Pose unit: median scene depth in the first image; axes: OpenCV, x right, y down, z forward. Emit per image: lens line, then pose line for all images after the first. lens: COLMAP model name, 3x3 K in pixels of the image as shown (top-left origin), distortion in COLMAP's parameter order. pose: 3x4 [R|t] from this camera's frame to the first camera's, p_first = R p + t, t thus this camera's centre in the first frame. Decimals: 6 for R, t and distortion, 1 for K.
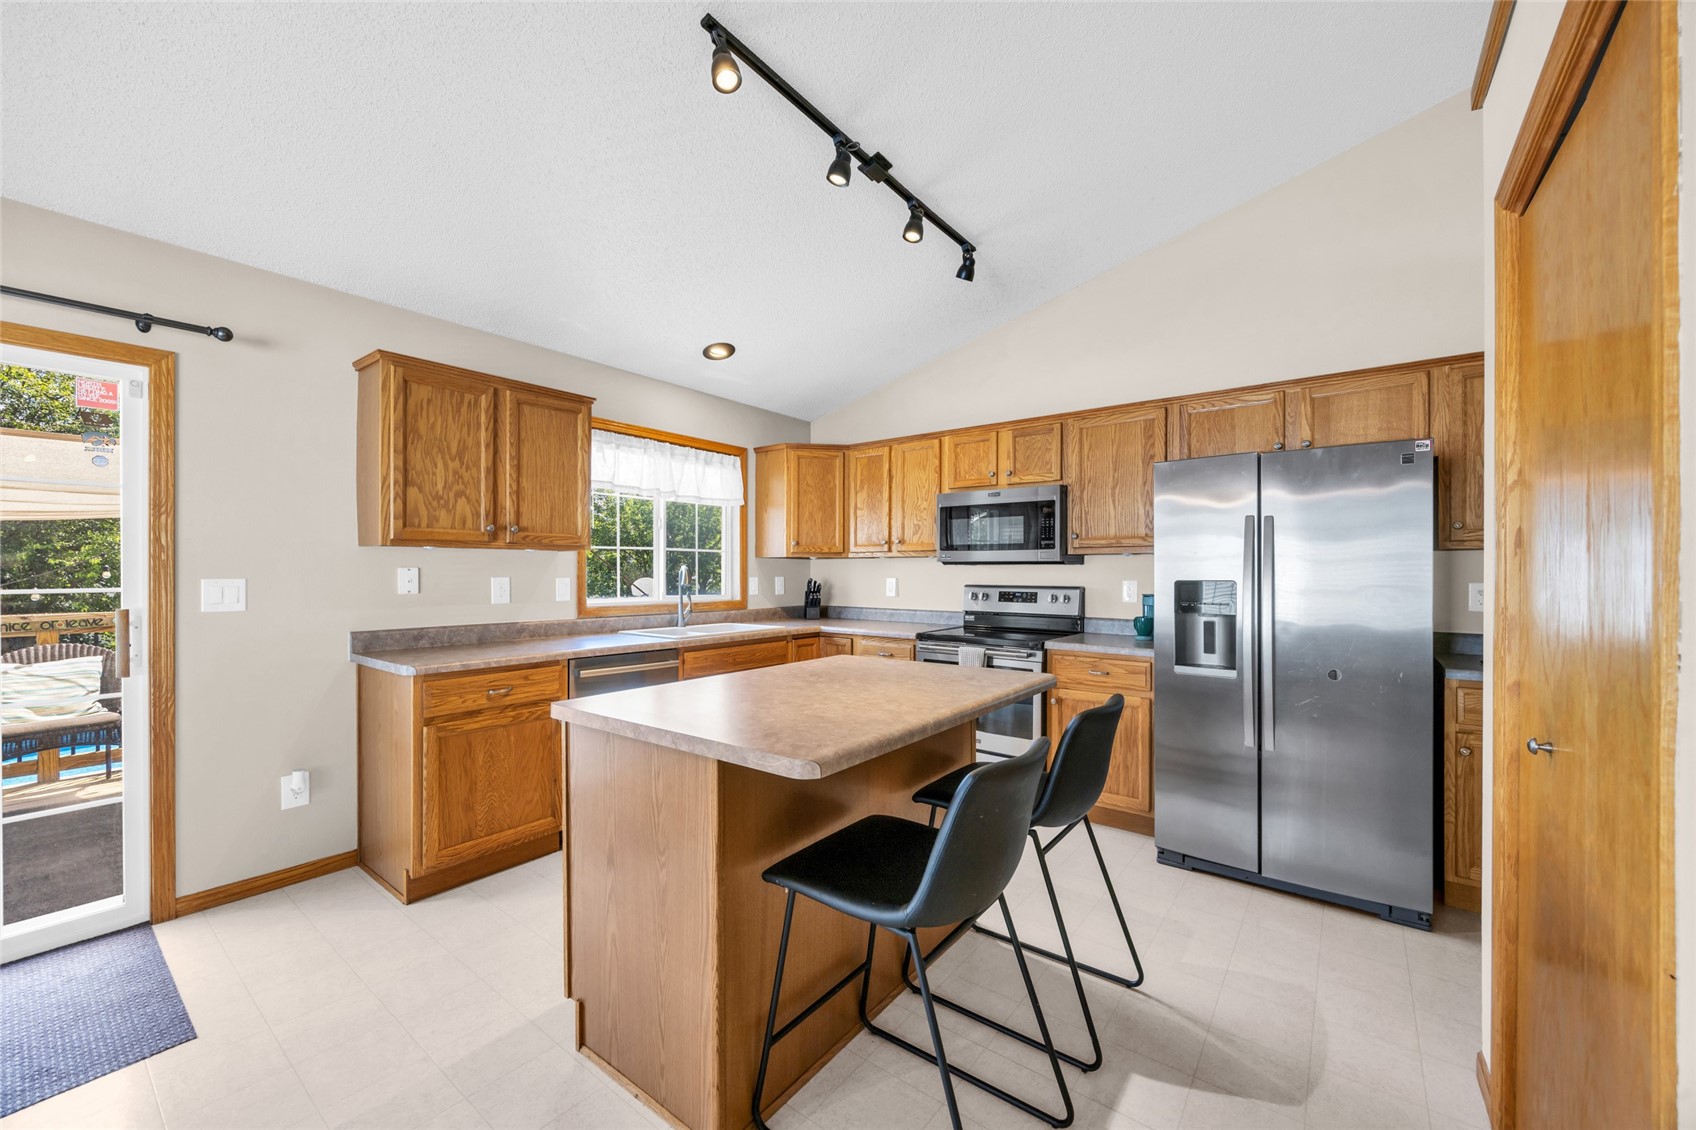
lens RADIAL K [[651.5, 0, 851.5], [0, 651.5, 573.0], [0, 0, 1]] dist [0.003840, -0.000421]
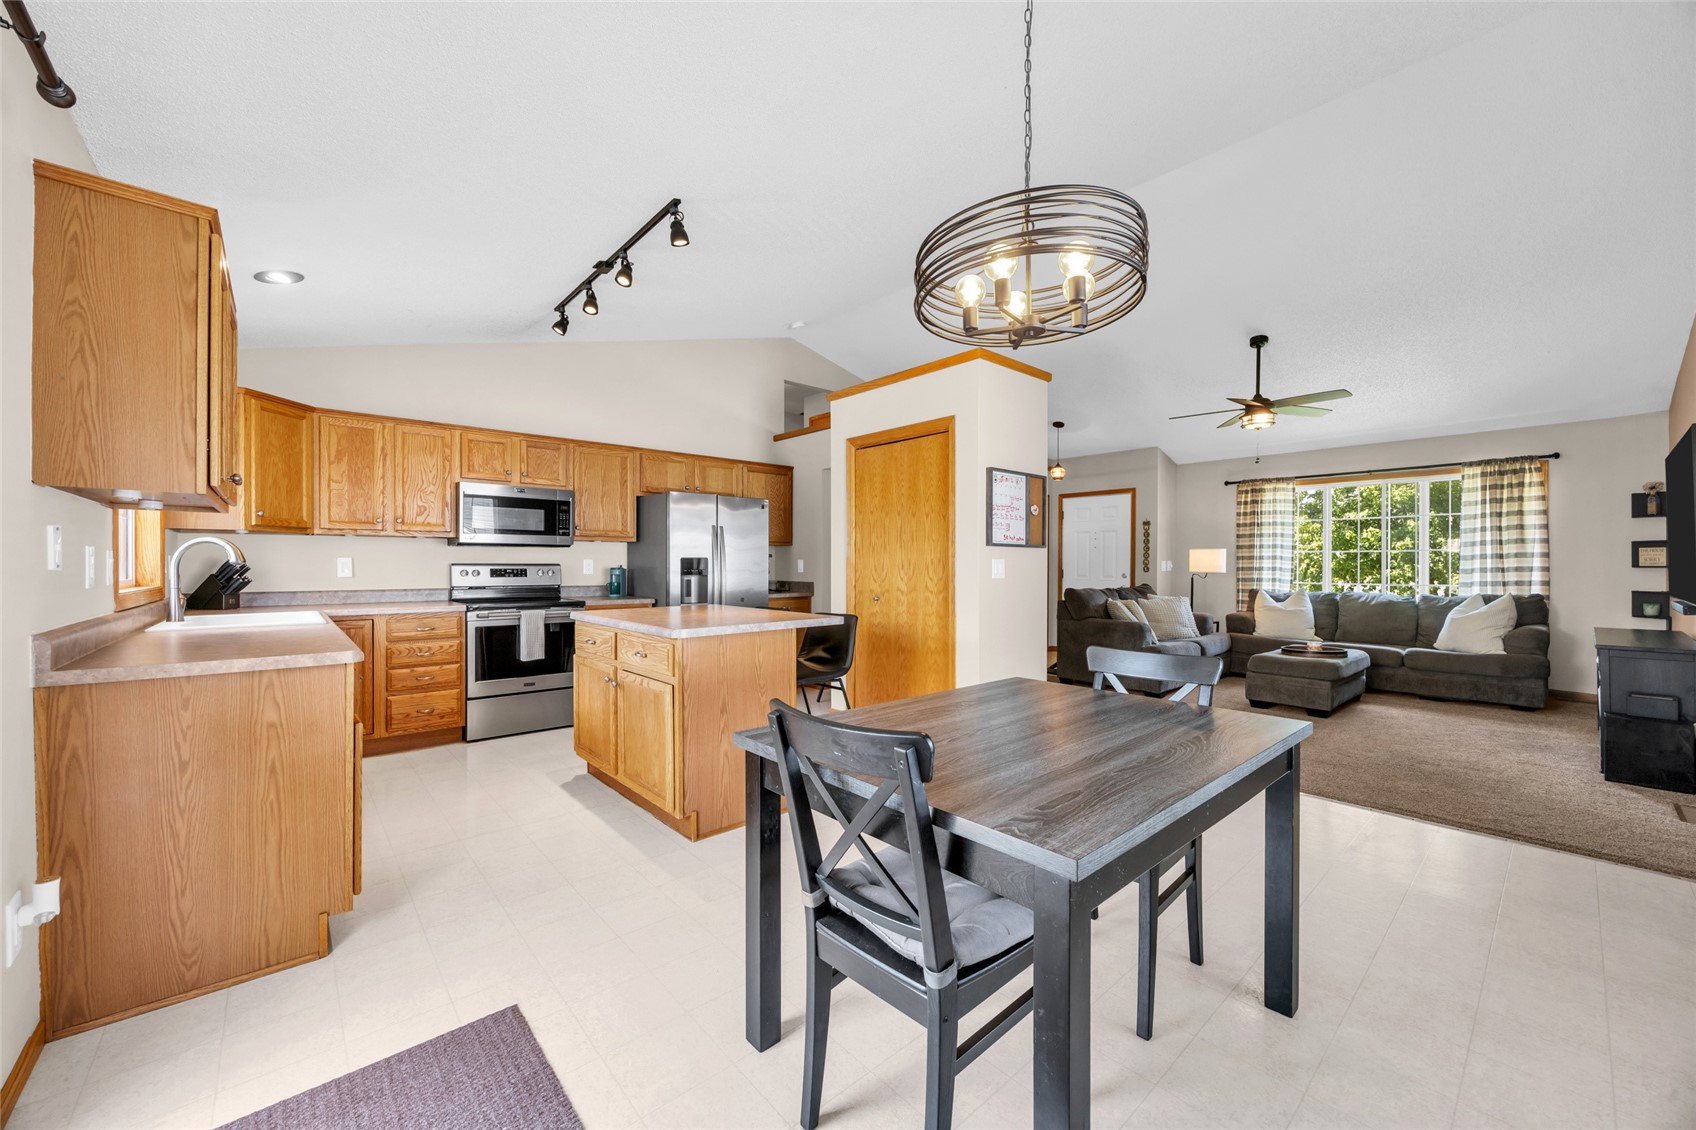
lens RADIAL K [[651.5, 0, 843.9], [0, 651.5, 571.6], [0, 0, 1]] dist [0.003840, -0.000421]
pose [[0.194043, -0.014077, 0.980892, -1.085619], [0.001406, 0.999900, 0.014071, 0.023565], [-0.980992, -0.001351, 0.194043, 0.175720]]
